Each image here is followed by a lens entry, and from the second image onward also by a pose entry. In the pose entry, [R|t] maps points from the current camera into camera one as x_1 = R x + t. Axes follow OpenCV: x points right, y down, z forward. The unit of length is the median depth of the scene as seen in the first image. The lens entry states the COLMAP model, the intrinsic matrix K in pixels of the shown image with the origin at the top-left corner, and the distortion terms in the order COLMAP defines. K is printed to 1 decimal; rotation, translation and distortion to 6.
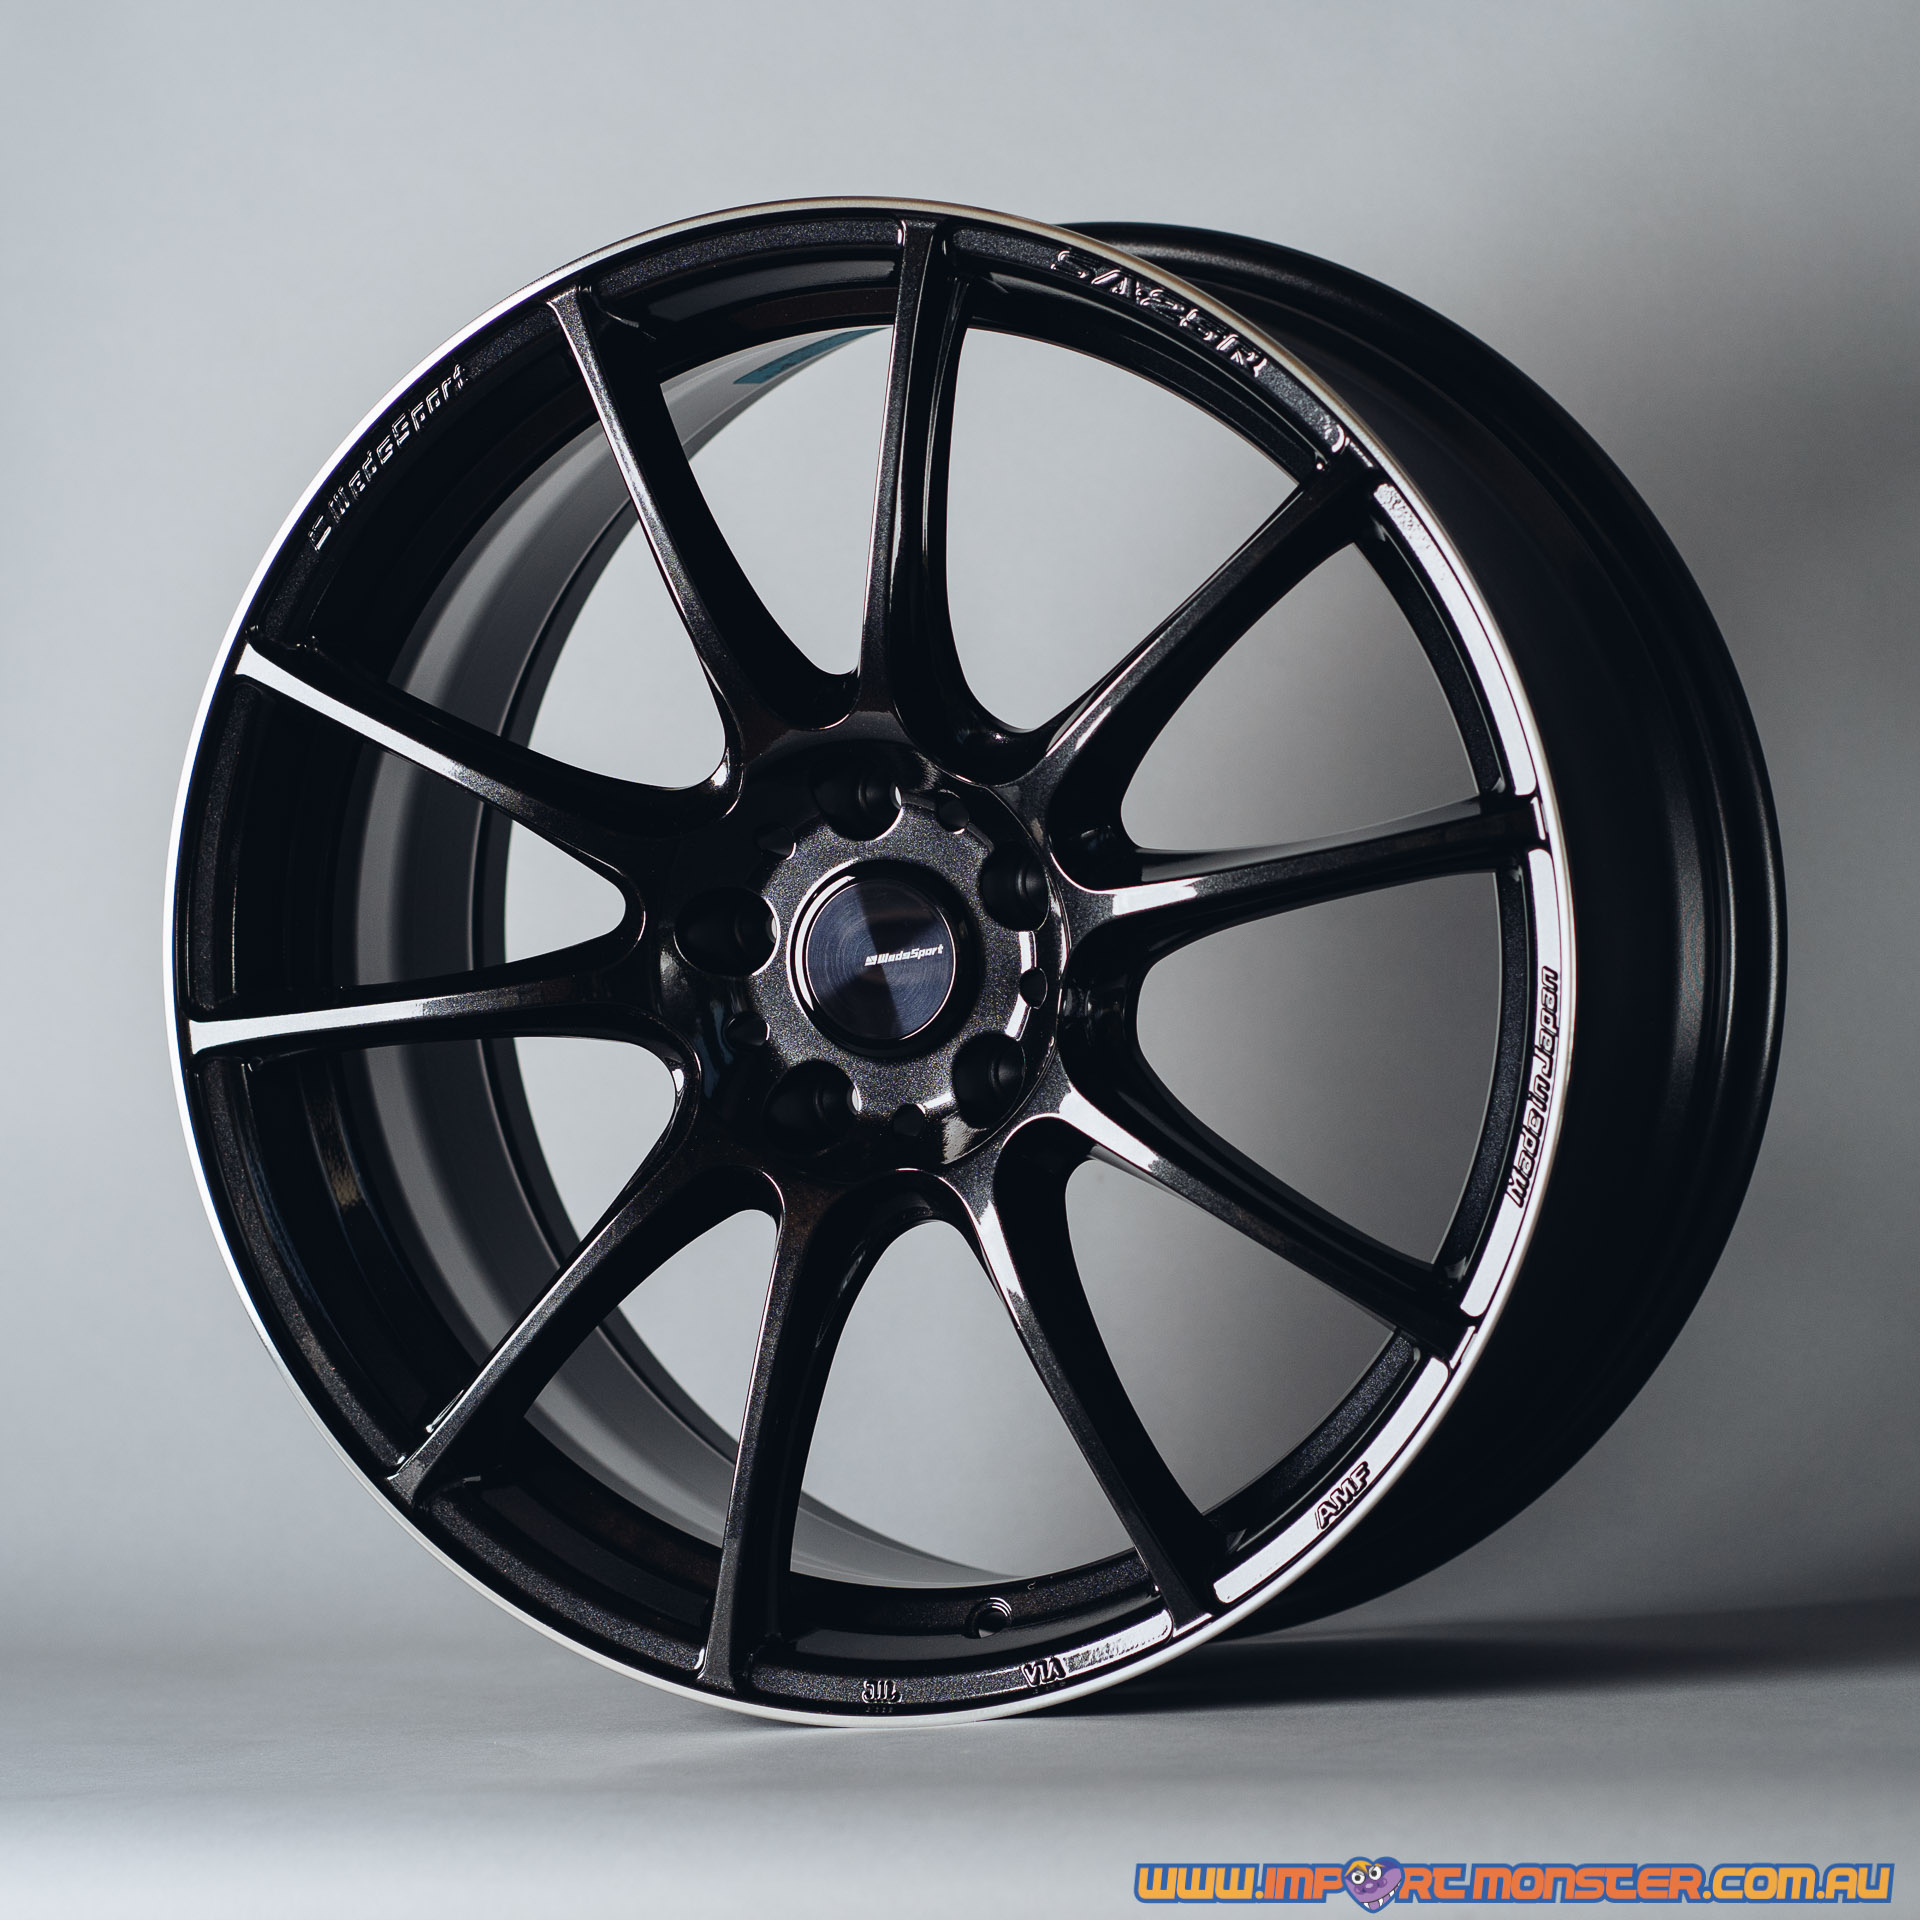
lens RADIAL K [[8031.8, 0, 962.0], [0, 8031.8, 948.6], [0, 0, 1]] dist [0.675830, 0.000000]
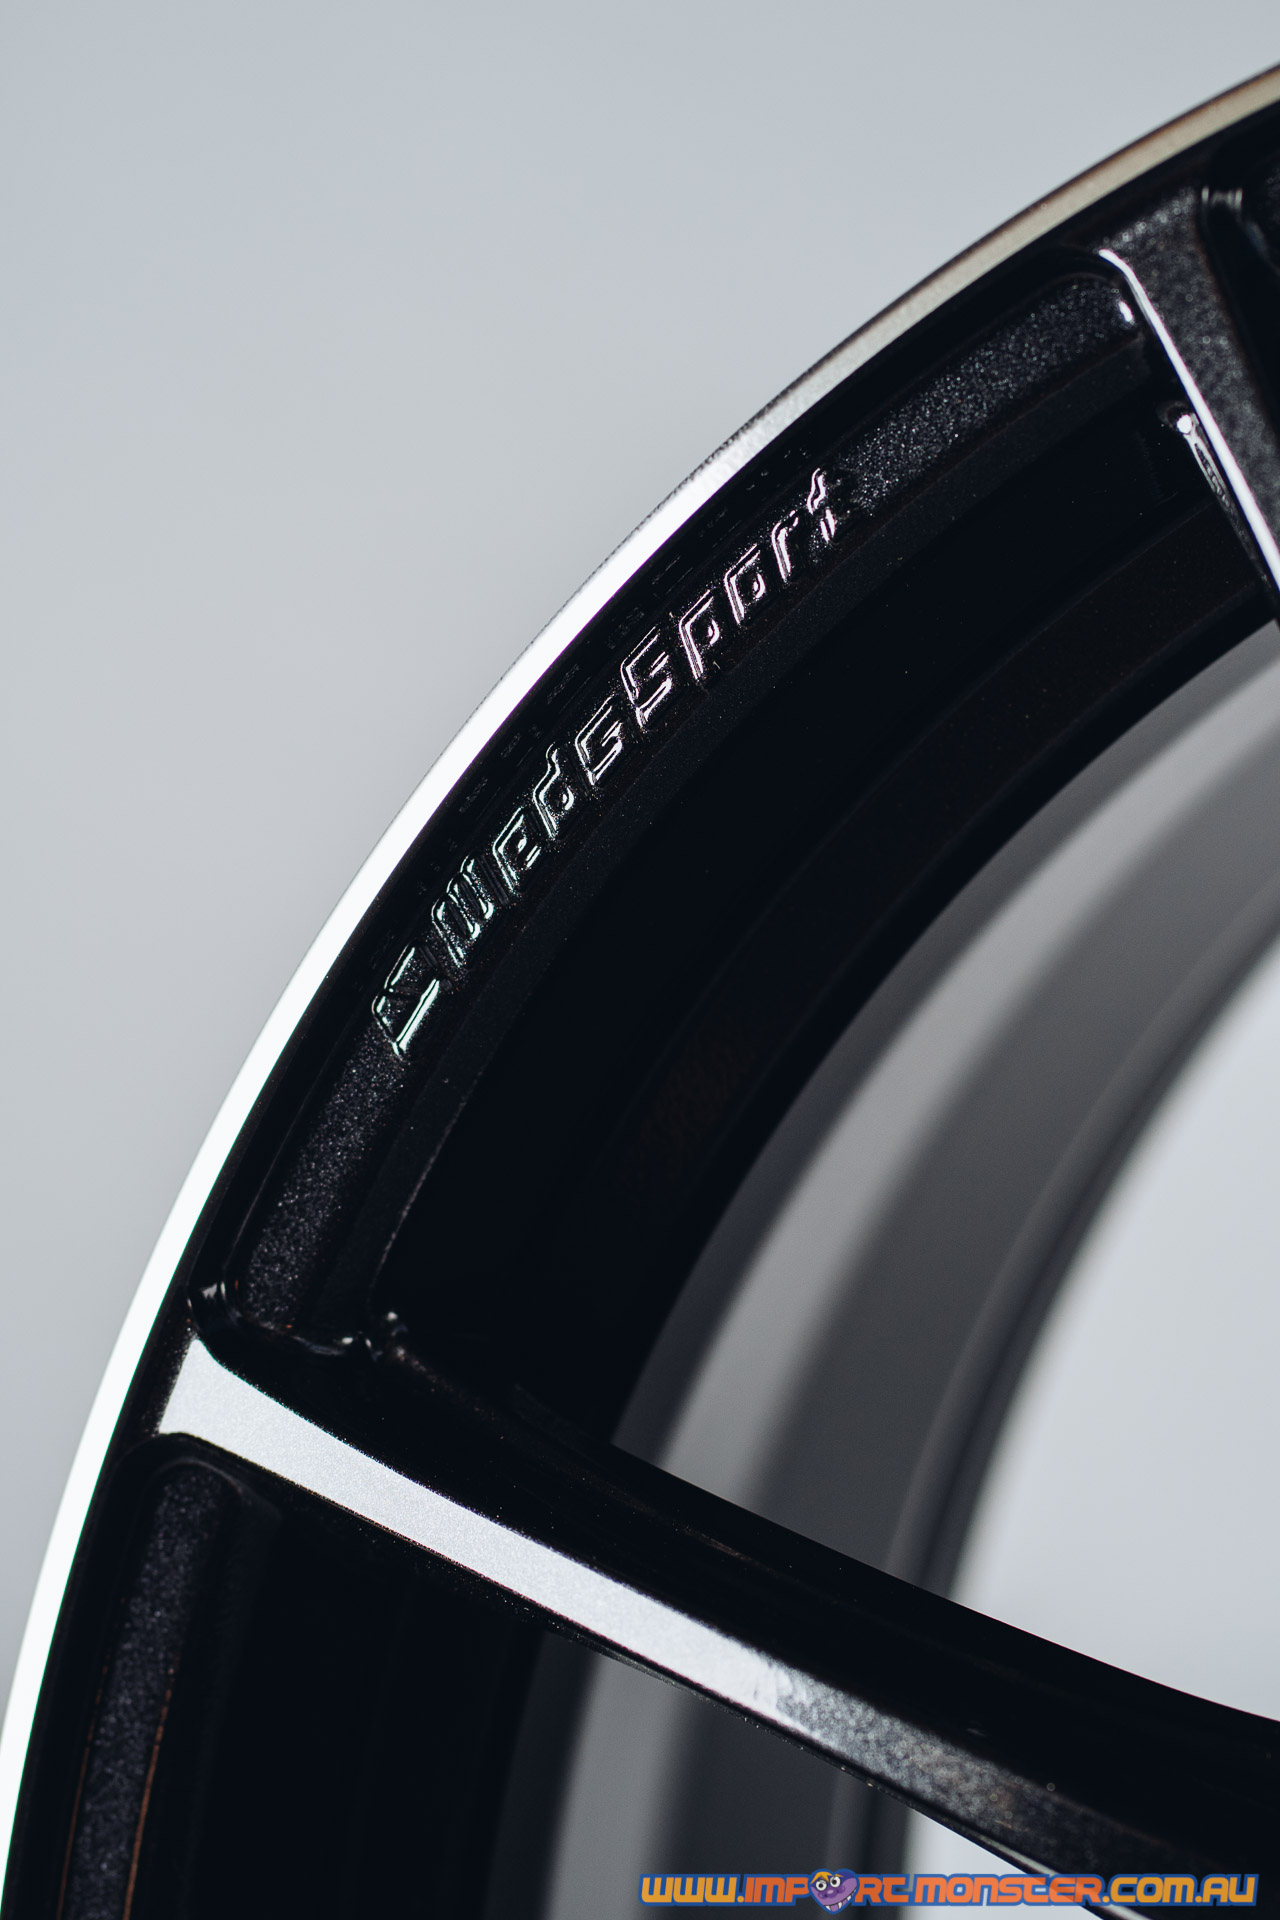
lens RADIAL K [[7162.2, 0, 641.7], [0, 7162.2, 952.9], [0, 0, 1]] dist [0.073309, 0.000000]
pose [[0.999268, -0.026477, -0.027621, -0.062053], [0.023486, 0.994352, -0.103497, -0.022864], [0.030206, 0.102773, 0.994246, 0.712537]]
